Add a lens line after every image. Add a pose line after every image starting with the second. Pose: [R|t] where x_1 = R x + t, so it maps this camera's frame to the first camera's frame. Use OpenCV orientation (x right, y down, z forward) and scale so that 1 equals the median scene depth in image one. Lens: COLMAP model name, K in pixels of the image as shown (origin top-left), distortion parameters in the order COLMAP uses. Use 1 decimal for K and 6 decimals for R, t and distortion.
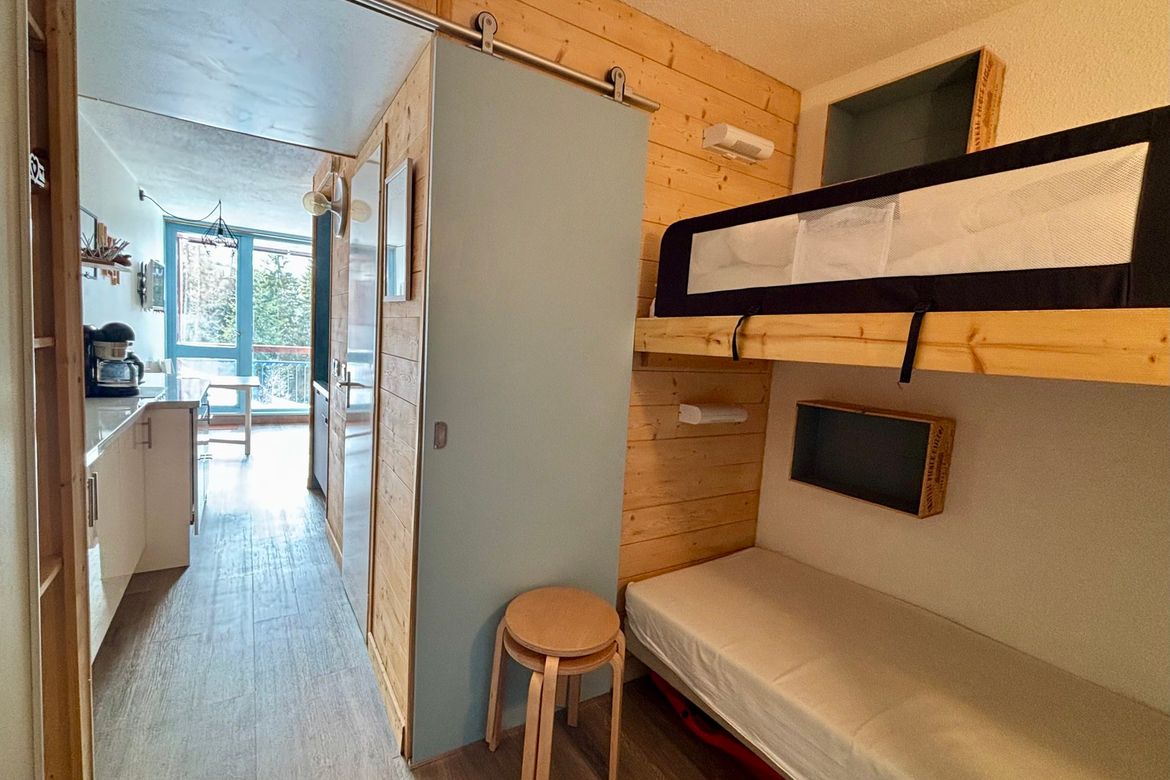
lens RADIAL K [[535.9, 0, 587.9], [0, 535.9, 393.1], [0, 0, 1]] dist [-0.000172, -0.000089]
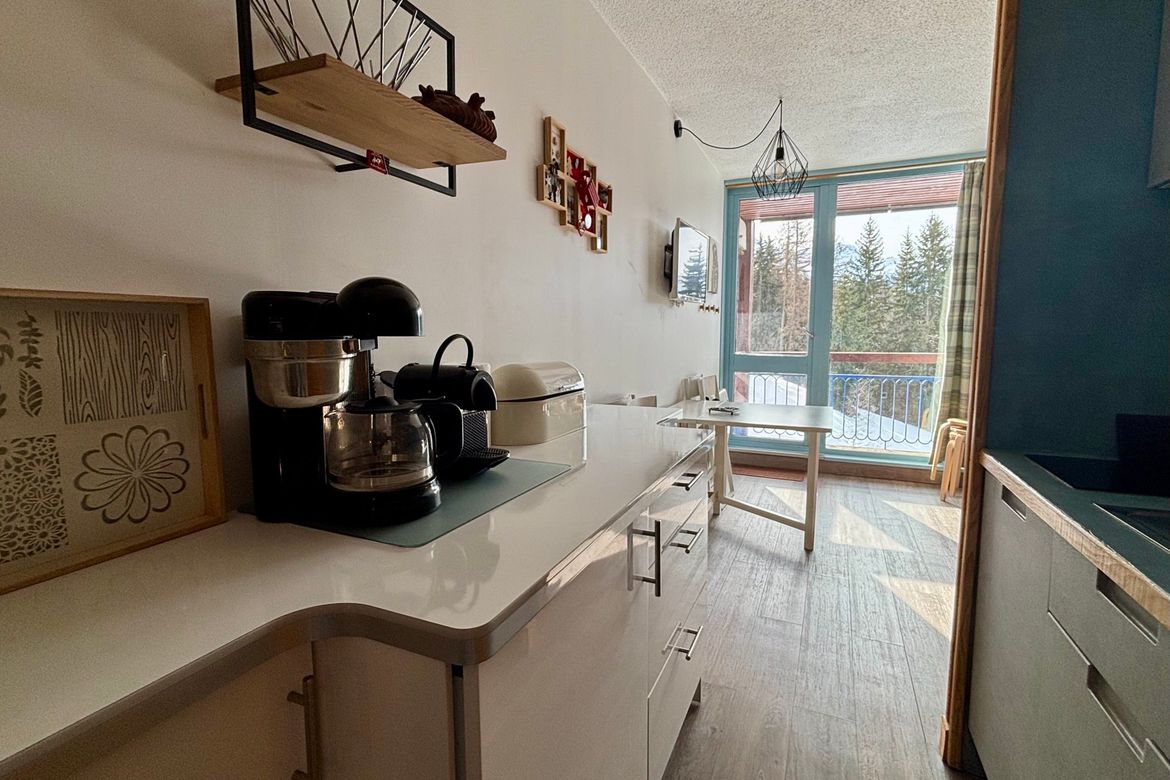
lens RADIAL K [[535.9, 0, 587.9], [0, 535.9, 393.1], [0, 0, 1]] dist [-0.000172, -0.000089]
pose [[0.541395, 0.025554, -0.840380, -0.239176], [-0.039327, 0.999214, 0.005048, -0.031219], [0.839848, 0.030317, 0.541975, 0.404576]]
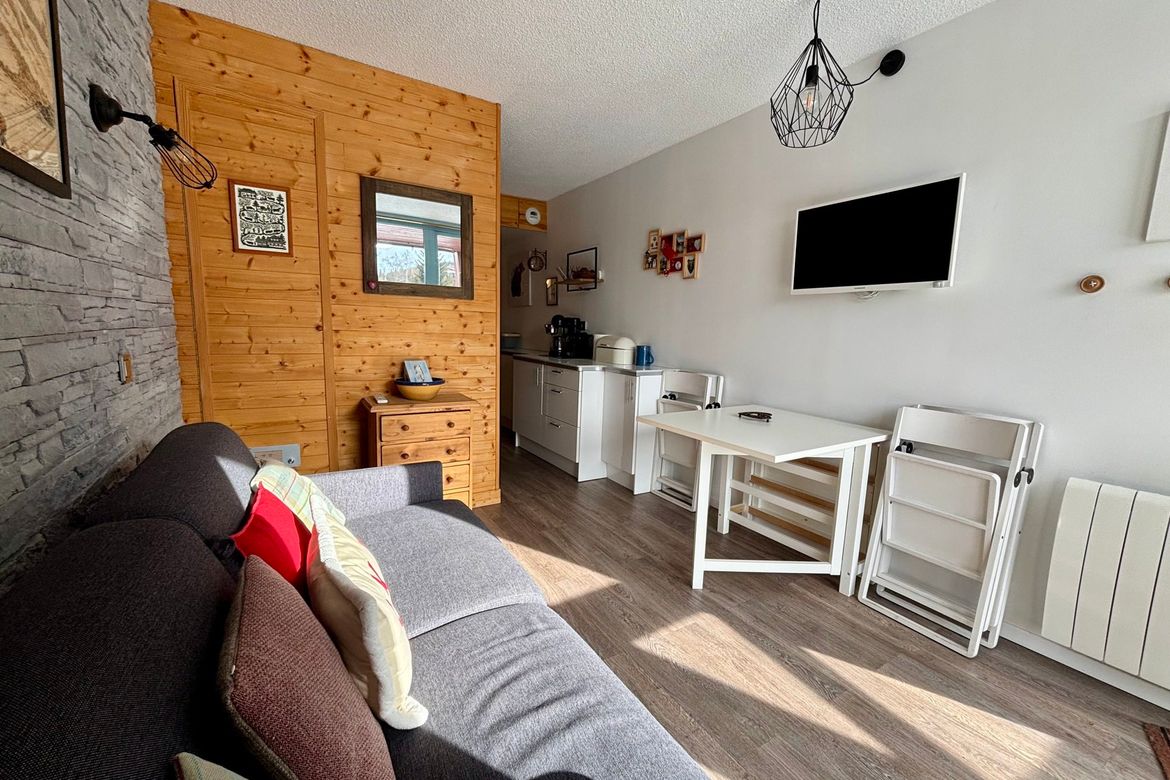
lens RADIAL K [[472.4, 0, 584.8], [0, 472.4, 385.9], [0, 0, 1]] dist [0.002886, 0.000312]
pose [[-0.995005, -0.099783, 0.002784, -0.418657], [-0.096694, 0.970378, 0.221398, -0.106389], [-0.024793, 0.220023, -0.975180, 1.087874]]
